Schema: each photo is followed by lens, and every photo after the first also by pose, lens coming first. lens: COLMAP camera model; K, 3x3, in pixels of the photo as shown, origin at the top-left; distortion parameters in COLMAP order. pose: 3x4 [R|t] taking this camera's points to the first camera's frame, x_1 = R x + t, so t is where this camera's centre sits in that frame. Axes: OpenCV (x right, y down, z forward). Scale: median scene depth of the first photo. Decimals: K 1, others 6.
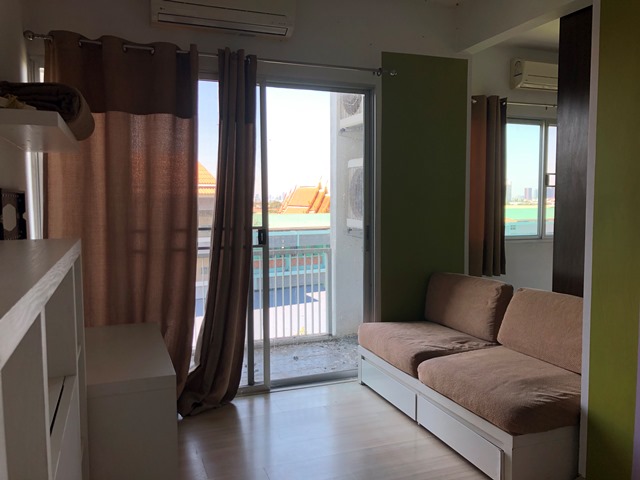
lens RADIAL K [[537.3, 0, 321.6], [0, 537.3, 237.3], [0, 0, 1]] dist [0.059668, -0.042959]
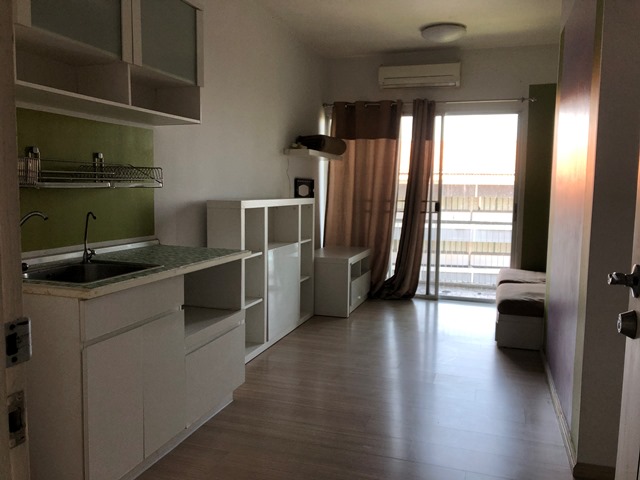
lens RADIAL K [[537.3, 0, 323.4], [0, 537.3, 238.2], [0, 0, 1]] dist [0.059668, -0.042959]
pose [[0.786220, 0.076239, -0.613226, 0.702176], [-0.057466, 0.997080, 0.050284, 0.034556], [0.615269, -0.004295, 0.788305, -0.586397]]
